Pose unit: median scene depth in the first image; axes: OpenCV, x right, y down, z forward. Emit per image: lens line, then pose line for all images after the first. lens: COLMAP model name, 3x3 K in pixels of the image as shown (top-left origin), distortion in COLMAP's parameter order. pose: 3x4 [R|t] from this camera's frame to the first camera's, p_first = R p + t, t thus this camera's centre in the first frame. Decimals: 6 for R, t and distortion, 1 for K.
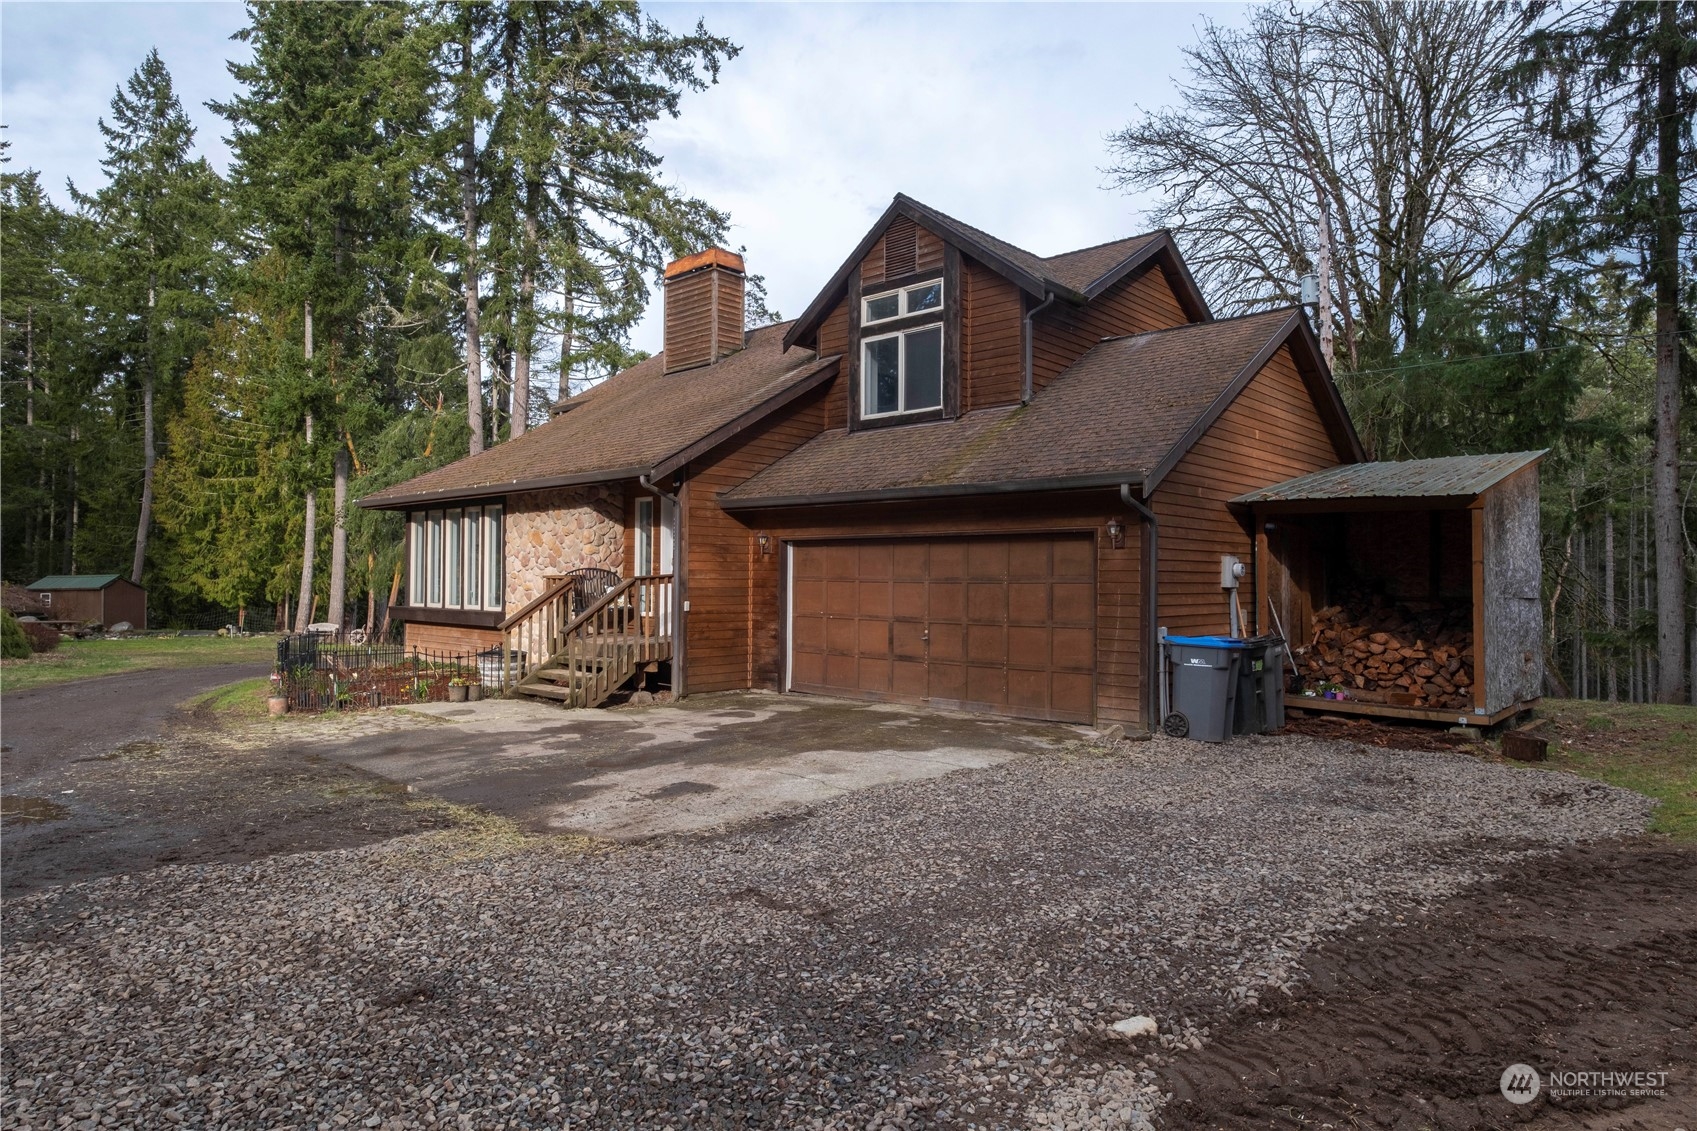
lens RADIAL K [[994.5, 0, 846.9], [0, 994.5, 561.7], [0, 0, 1]] dist [0.031690, 0.000572]
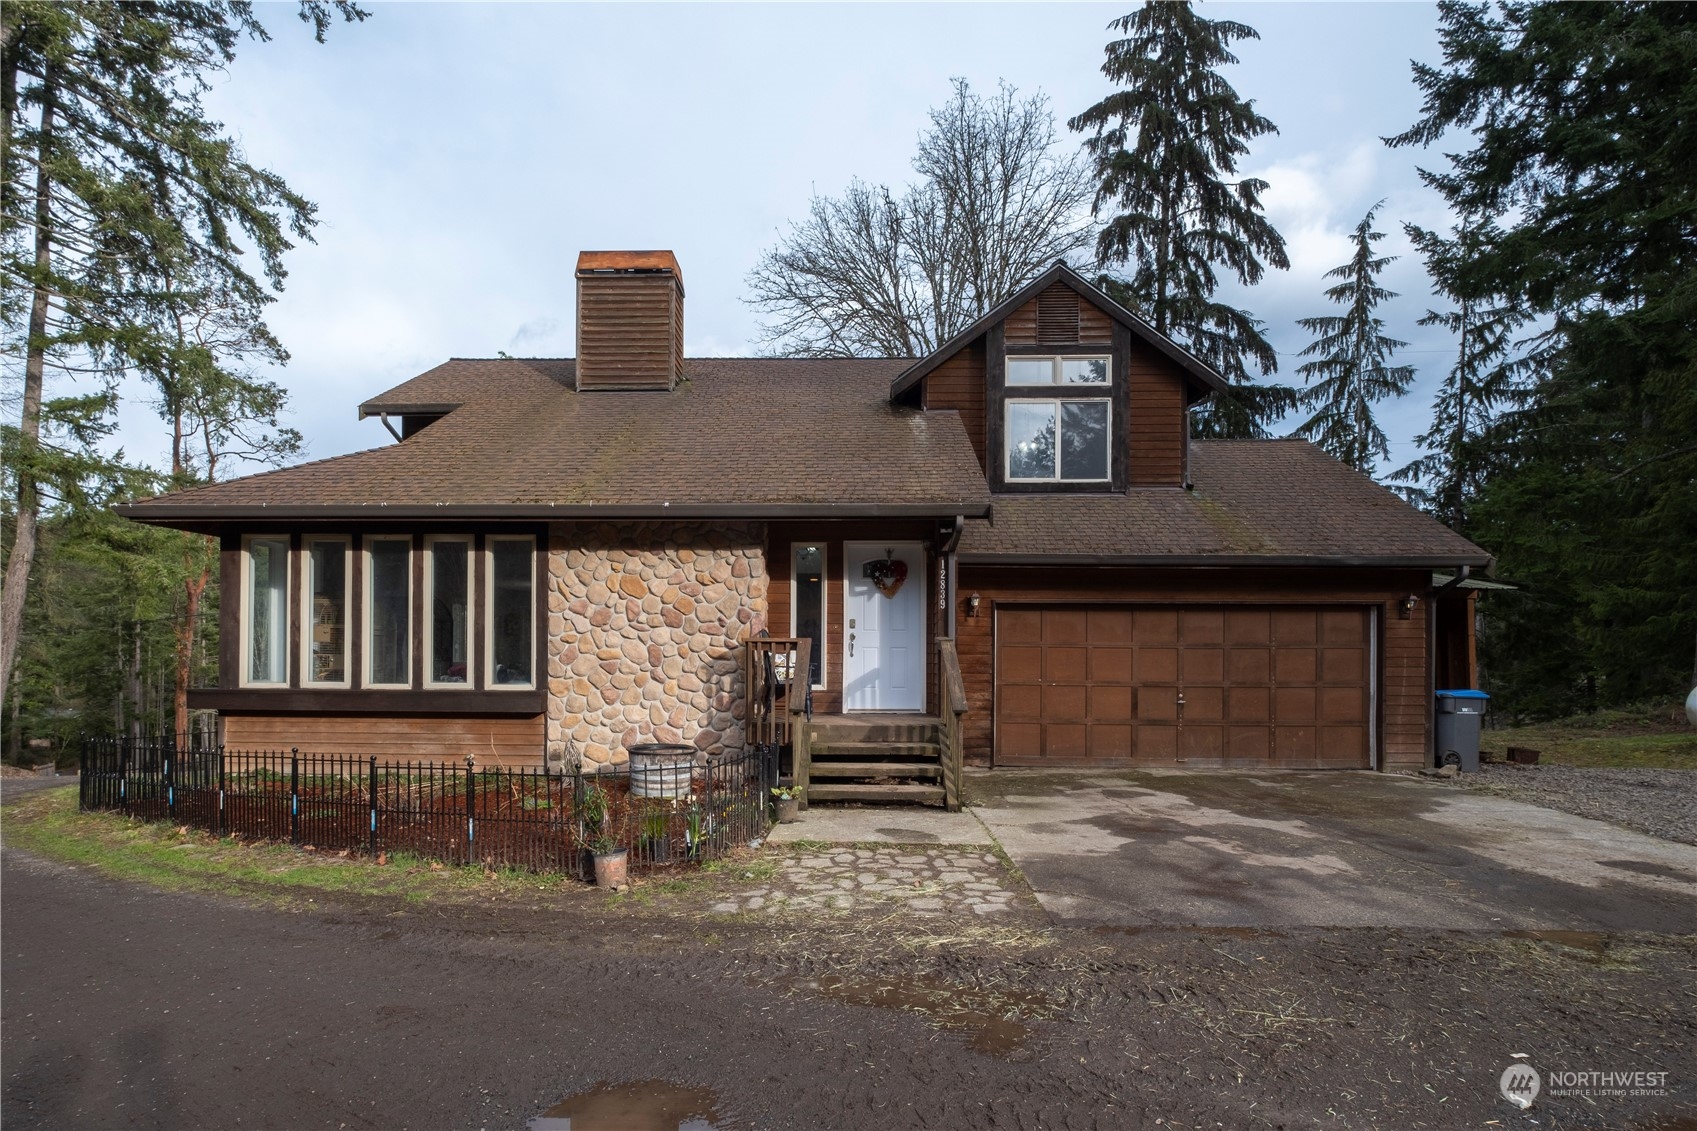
lens RADIAL K [[845.2, 0, 839.5], [0, 845.2, 653.7], [0, 0, 1]] dist [-0.002529, -0.000129]
pose [[0.757504, -0.001116, 0.652829, -0.696345], [-0.012563, 0.999788, 0.016286, 0.015044], [-0.652709, -0.020539, 0.757330, 0.514809]]
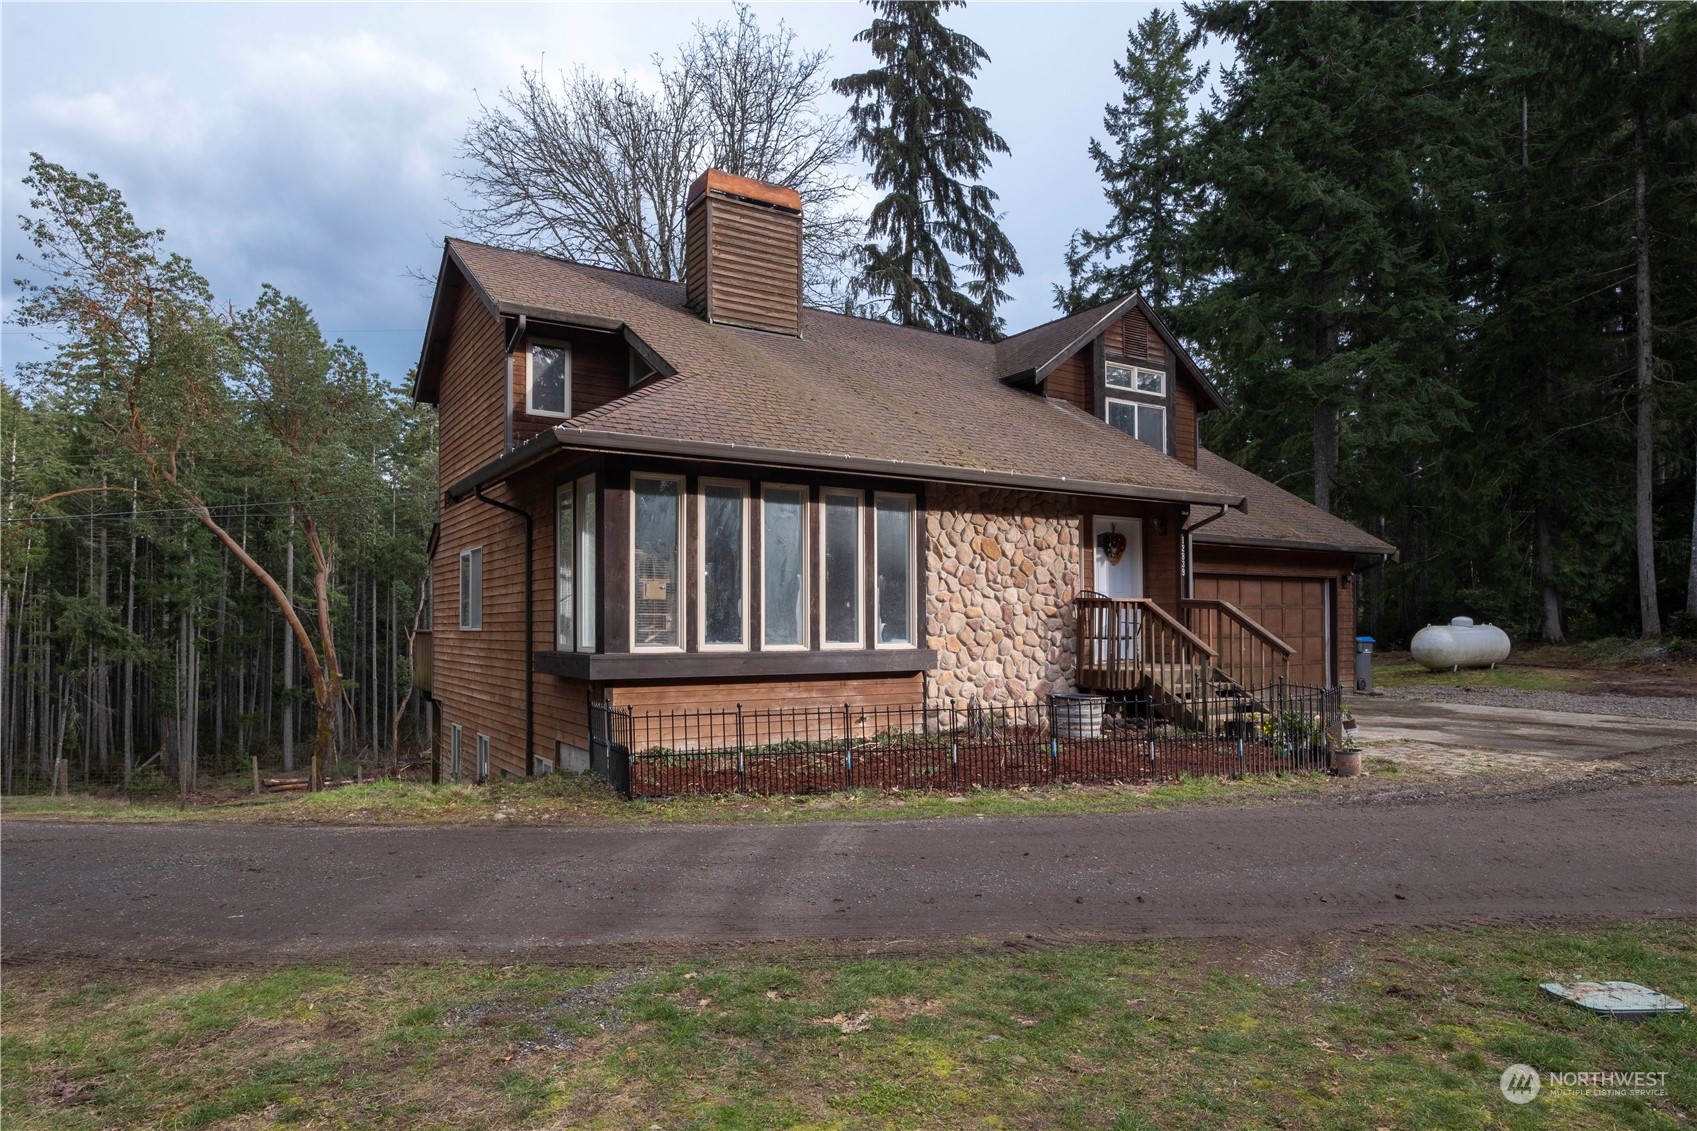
lens RADIAL K [[994.5, 0, 848.9], [0, 994.5, 582.6], [0, 0, 1]] dist [0.031690, 0.000572]
pose [[0.260096, 0.028393, 0.965165, -1.259591], [-0.017747, 0.999539, -0.024622, 0.026683], [-0.965420, -0.010724, 0.260480, 1.060013]]
